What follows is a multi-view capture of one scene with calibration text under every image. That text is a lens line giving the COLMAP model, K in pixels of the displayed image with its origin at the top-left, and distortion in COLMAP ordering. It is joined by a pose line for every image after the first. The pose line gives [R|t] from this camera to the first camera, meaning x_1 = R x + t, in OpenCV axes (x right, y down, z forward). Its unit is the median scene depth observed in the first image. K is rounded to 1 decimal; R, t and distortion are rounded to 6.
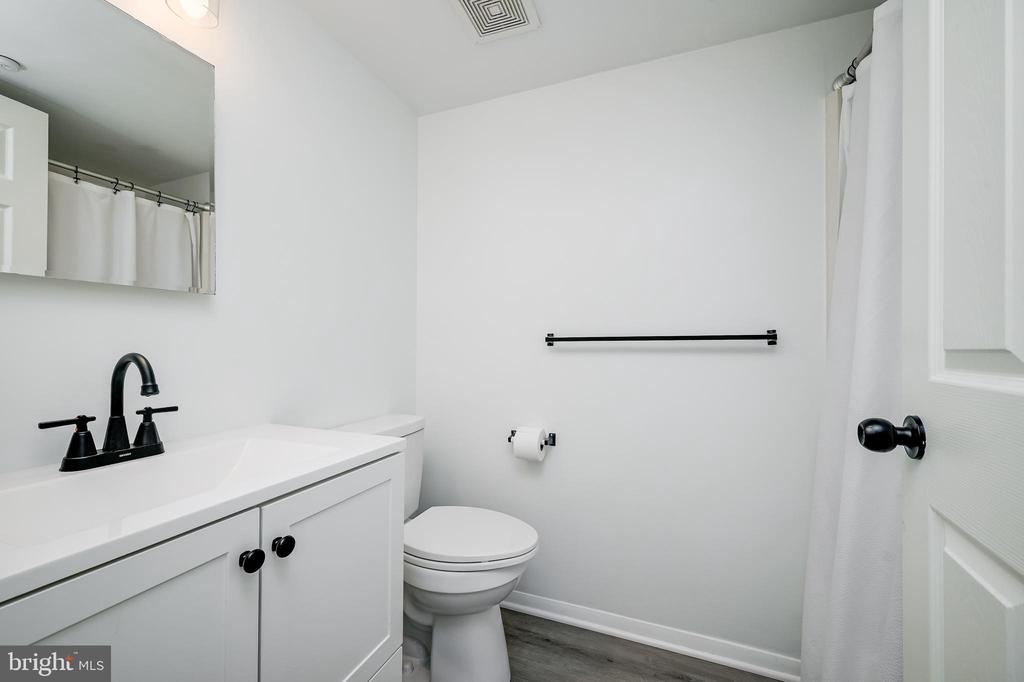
lens RADIAL K [[404.0, 0, 512.0], [0, 404.0, 345.9], [0, 0, 1]] dist [0.000489, 0.000028]
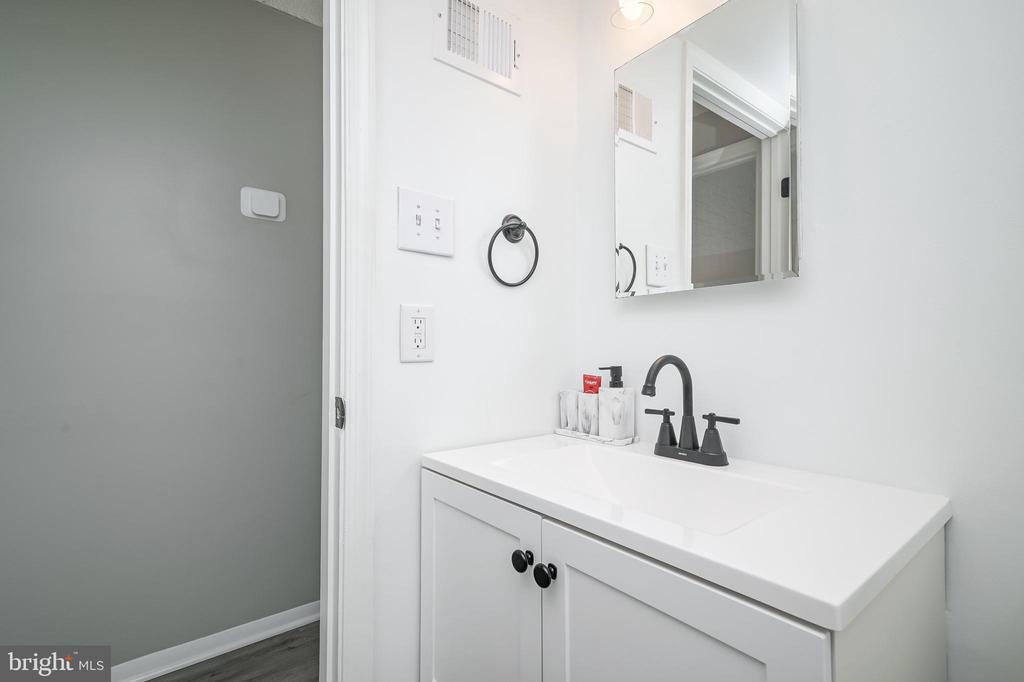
lens RADIAL K [[491.7, 0, 514.8], [0, 491.7, 343.9], [0, 0, 1]] dist [-0.009667, 0.000970]
pose [[-0.510671, -0.012118, -0.859691, 0.347328], [-0.000269, 0.999903, -0.013935, 0.007385], [0.859776, -0.006885, -0.510625, 1.315048]]
